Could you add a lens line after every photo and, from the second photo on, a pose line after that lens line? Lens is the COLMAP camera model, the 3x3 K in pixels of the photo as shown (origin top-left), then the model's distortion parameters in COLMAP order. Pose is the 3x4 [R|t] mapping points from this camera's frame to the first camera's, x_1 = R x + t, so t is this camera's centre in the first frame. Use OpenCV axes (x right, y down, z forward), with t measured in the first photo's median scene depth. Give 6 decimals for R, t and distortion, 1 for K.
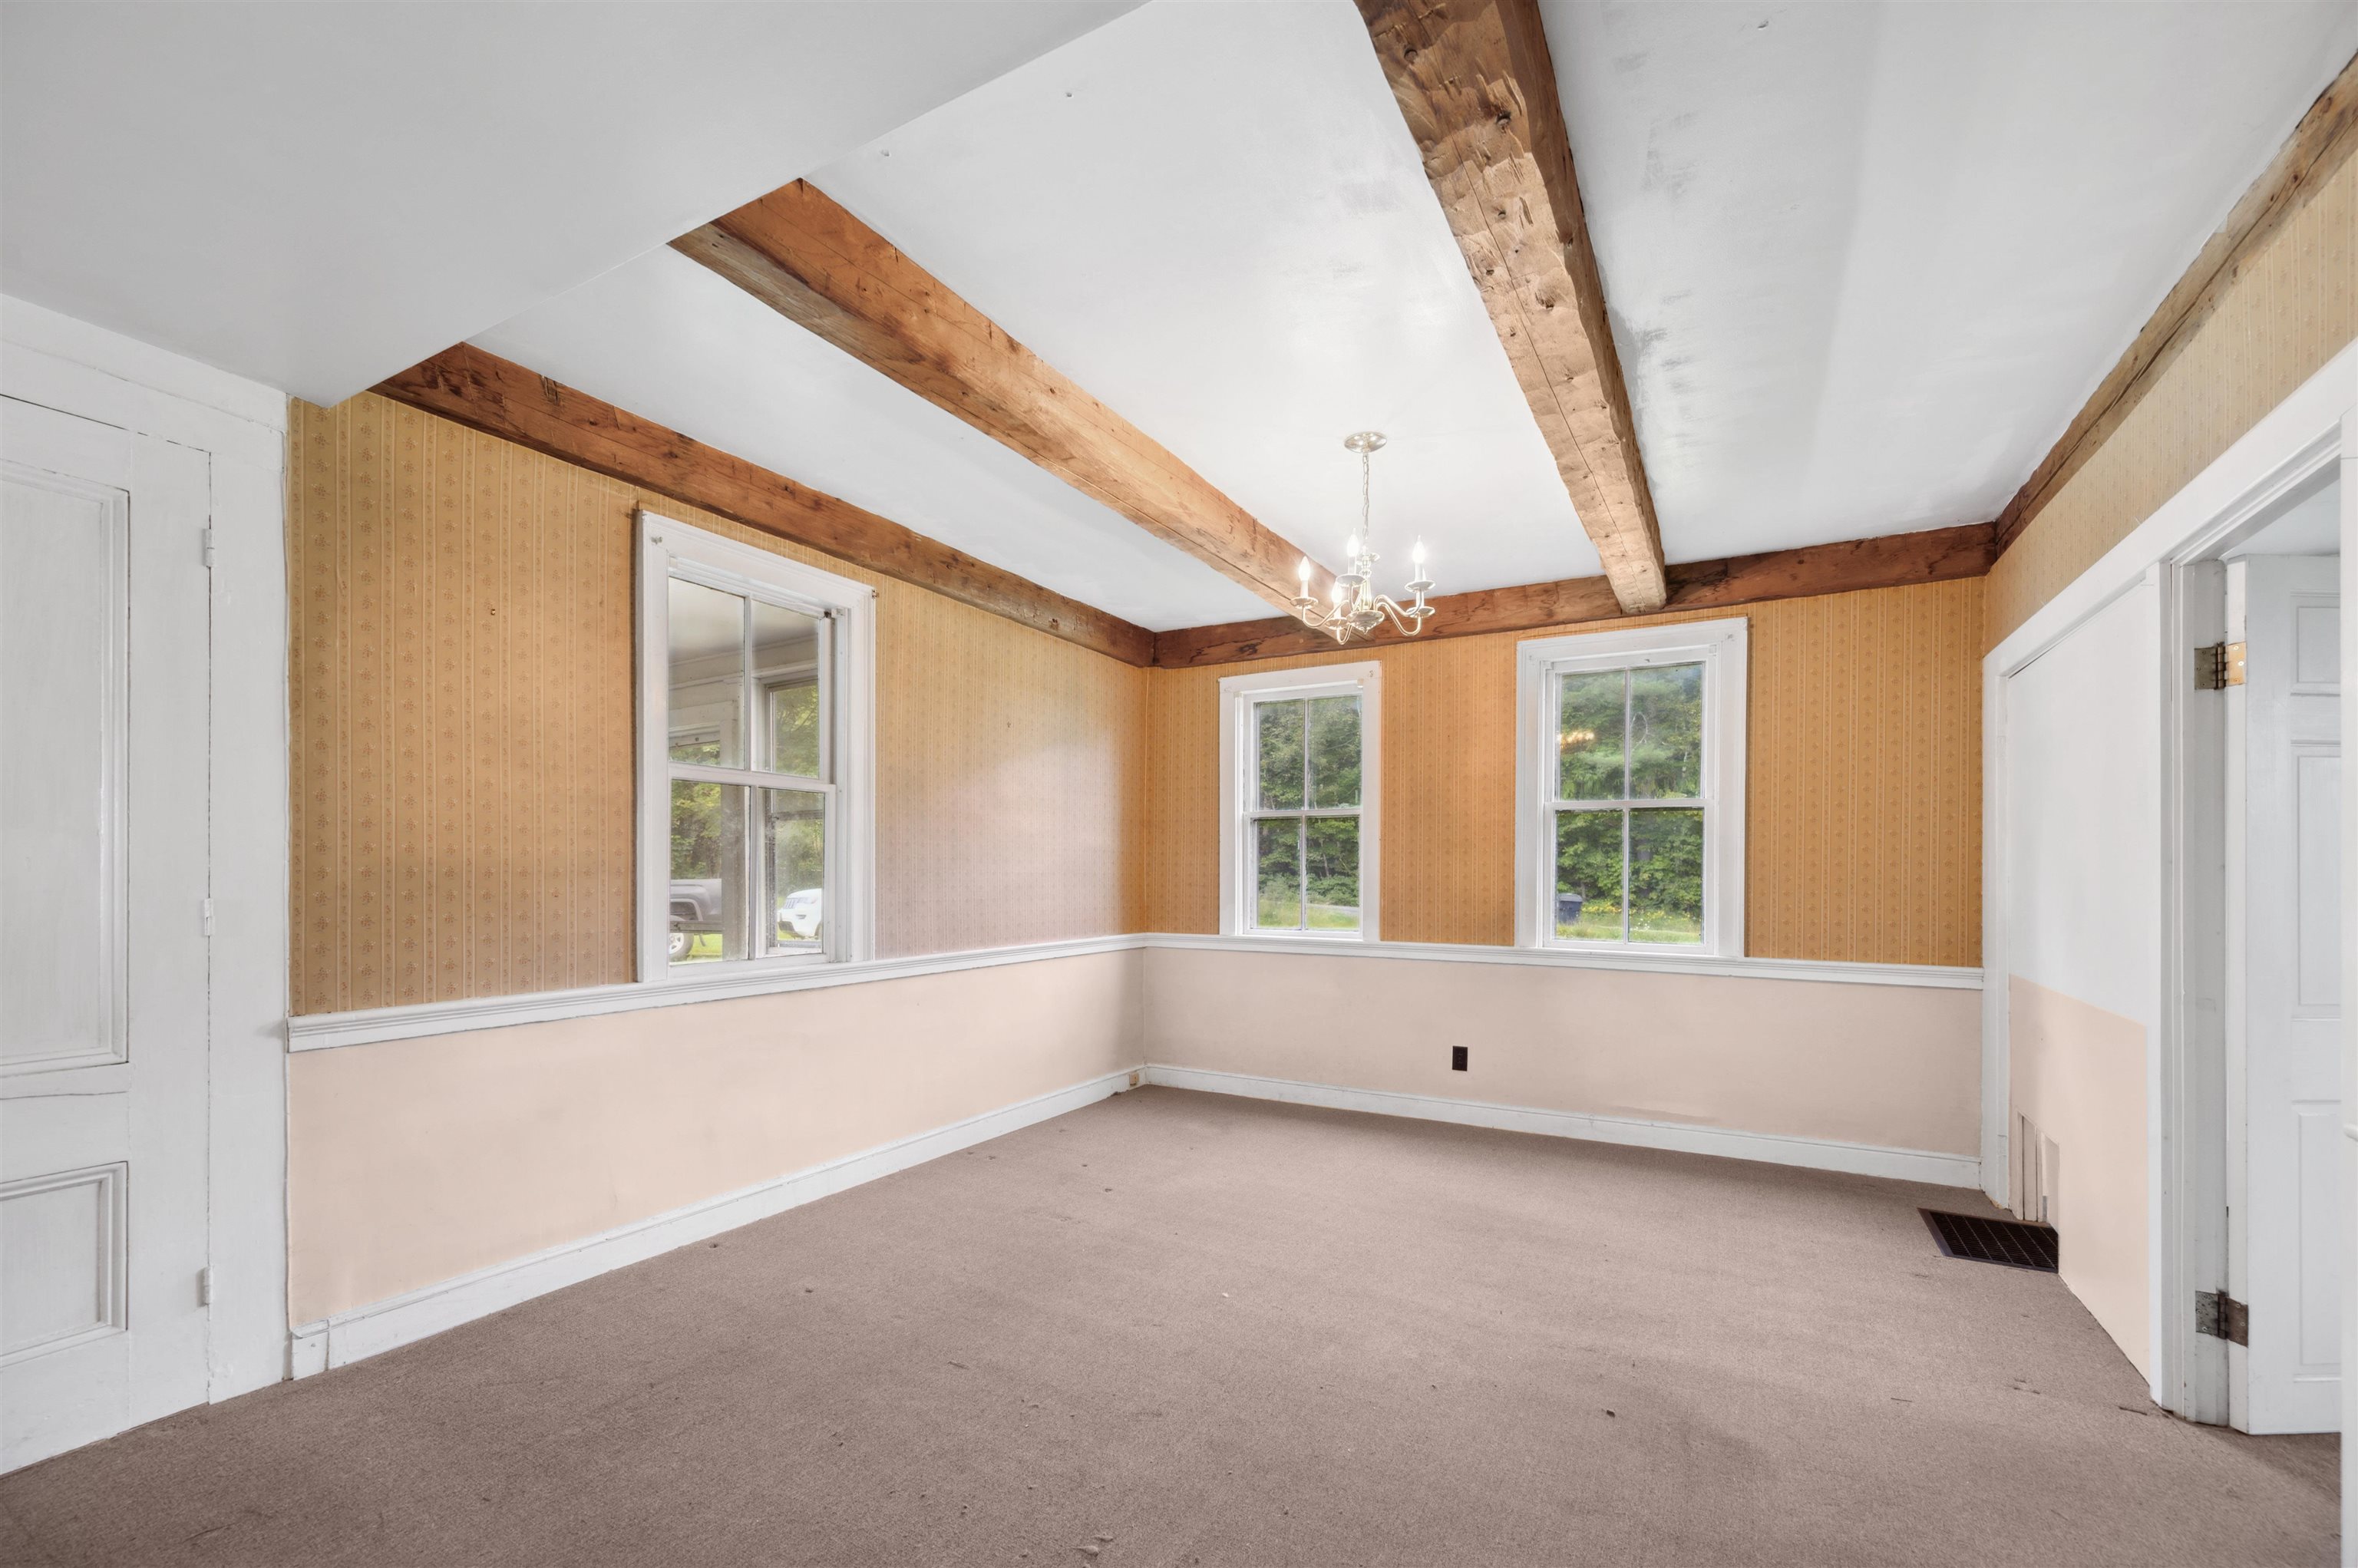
lens RADIAL K [[961.8, 0, 1182.9], [0, 961.8, 865.0], [0, 0, 1]] dist [0.000668, 0.000082]
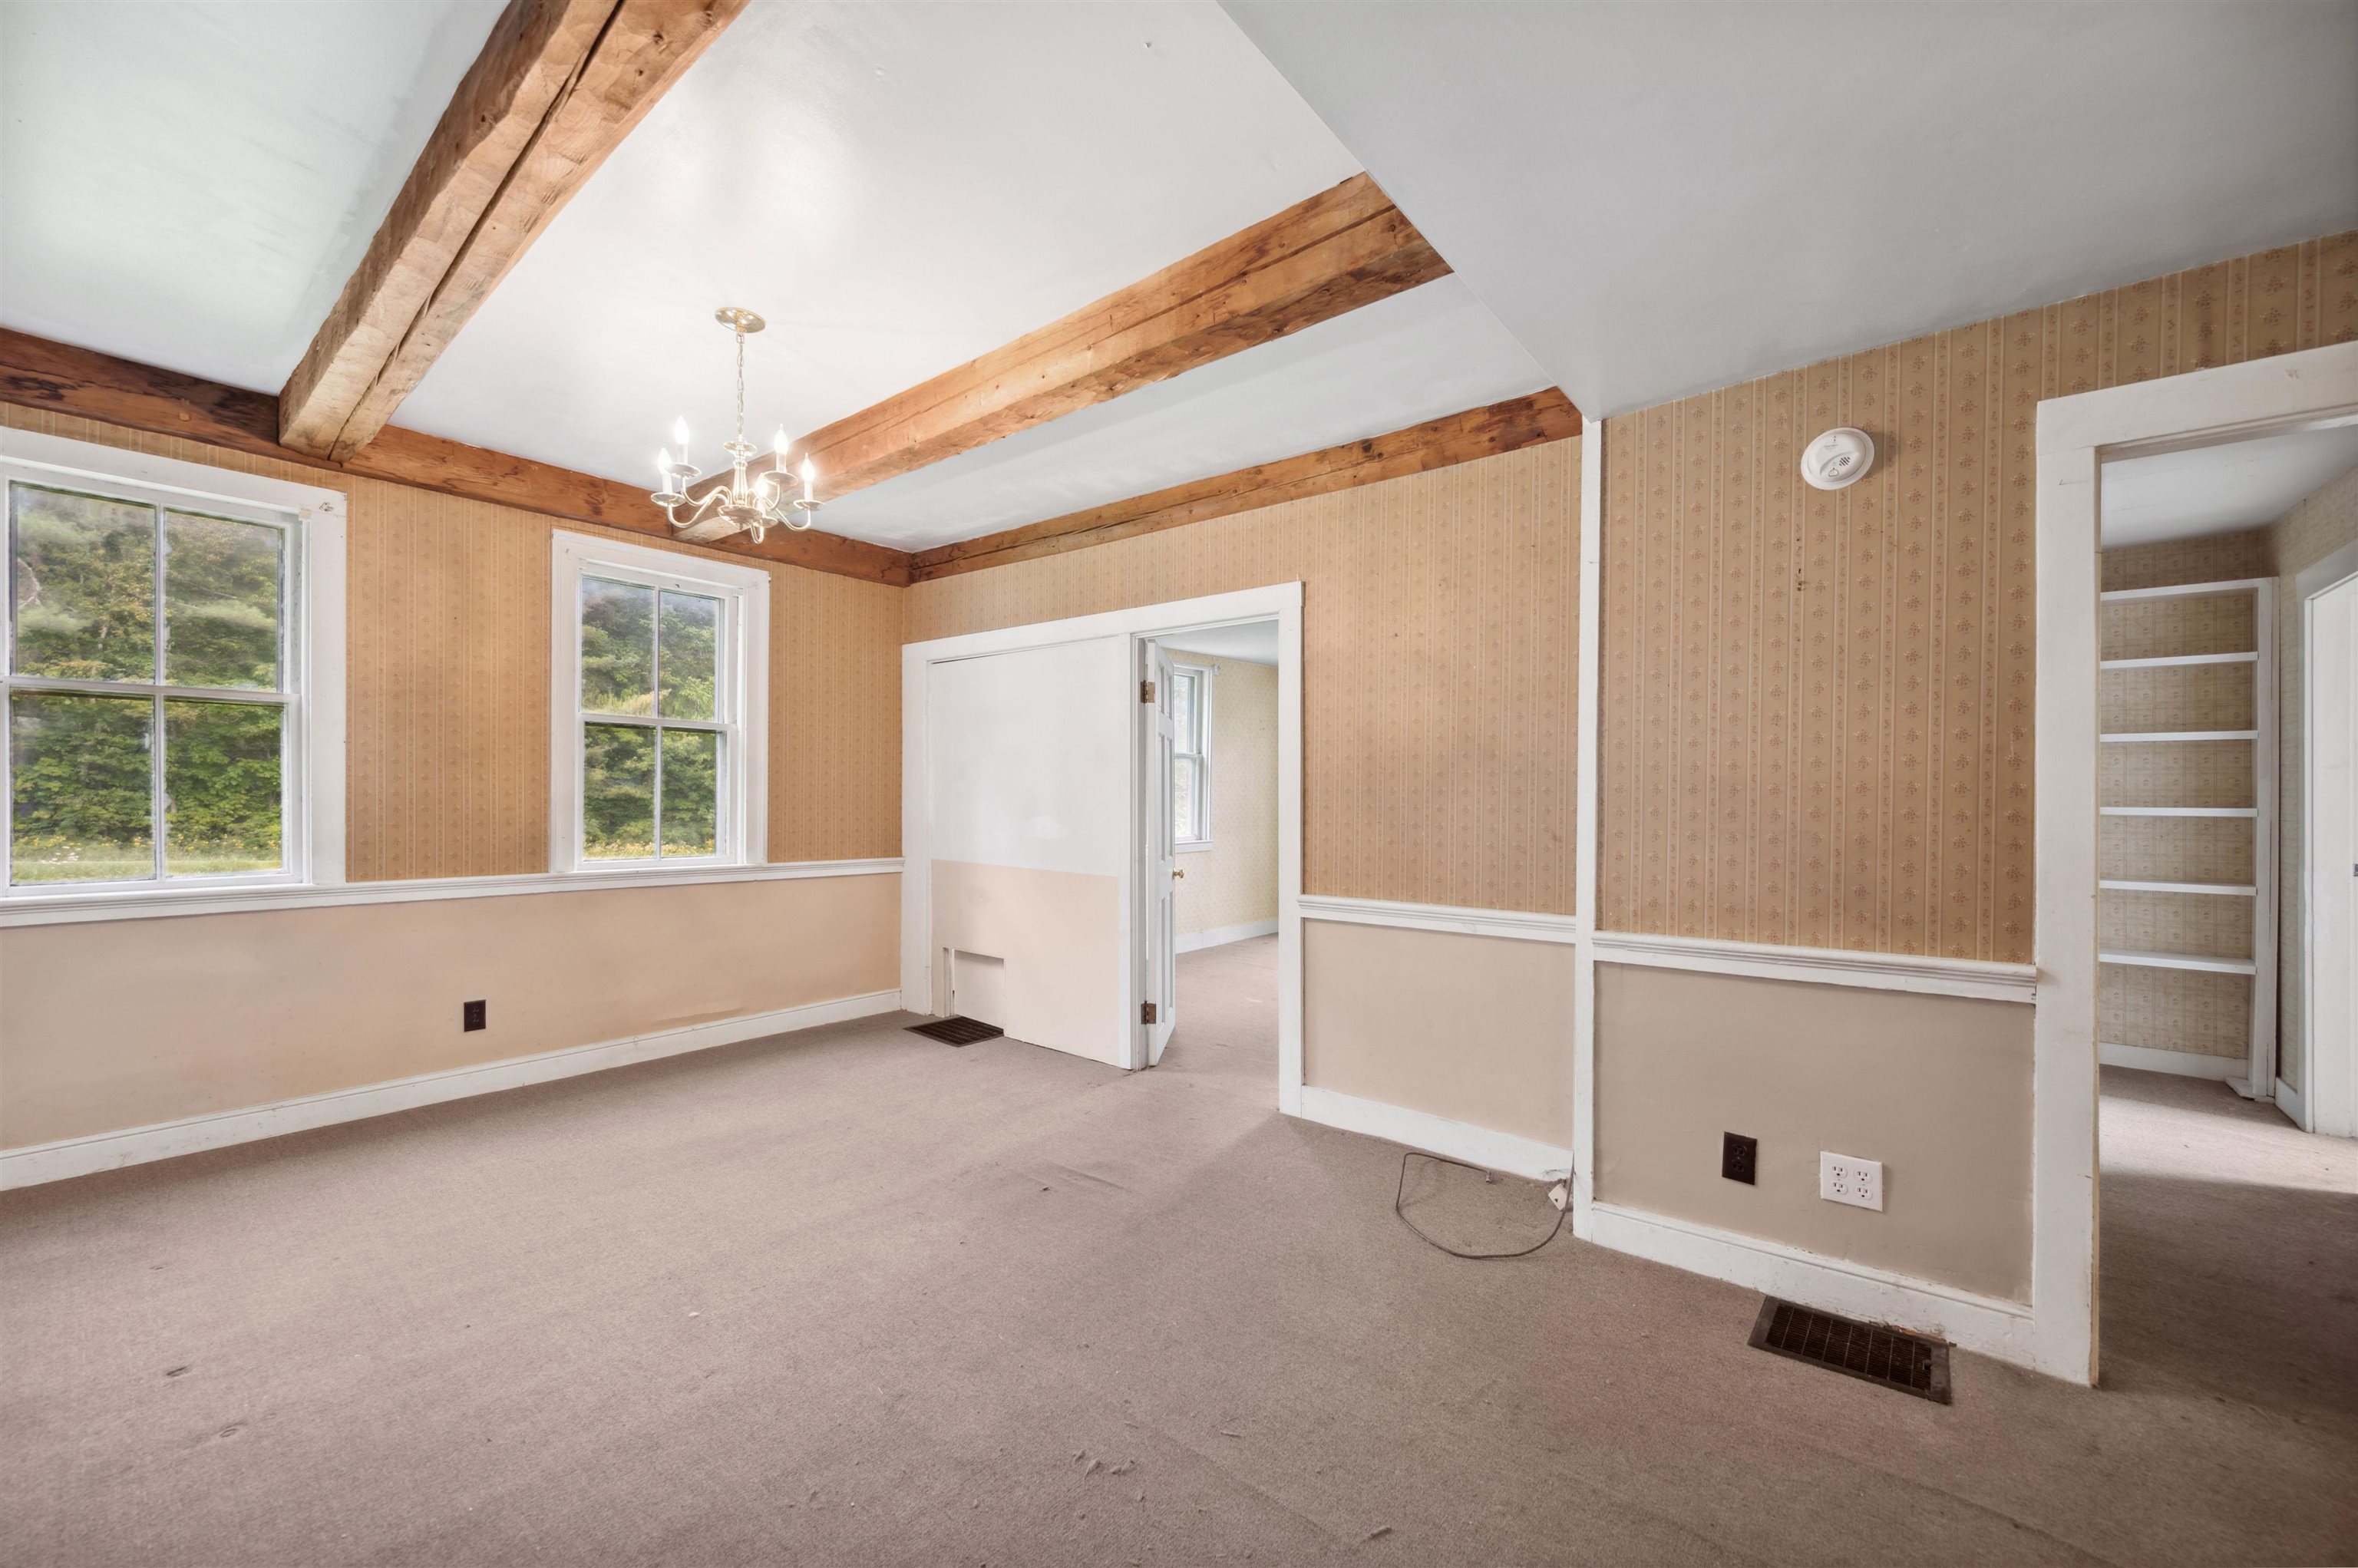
lens RADIAL K [[927.0, 0, 1179.0], [0, 927.0, 784.0], [0, 0, 1]] dist [-0.001493, -0.000240]
pose [[0.174526, 0.010916, 0.984592, -0.395461], [-0.017054, 0.999822, -0.008061, 0.000103], [-0.984505, -0.015384, 0.174681, 0.282475]]
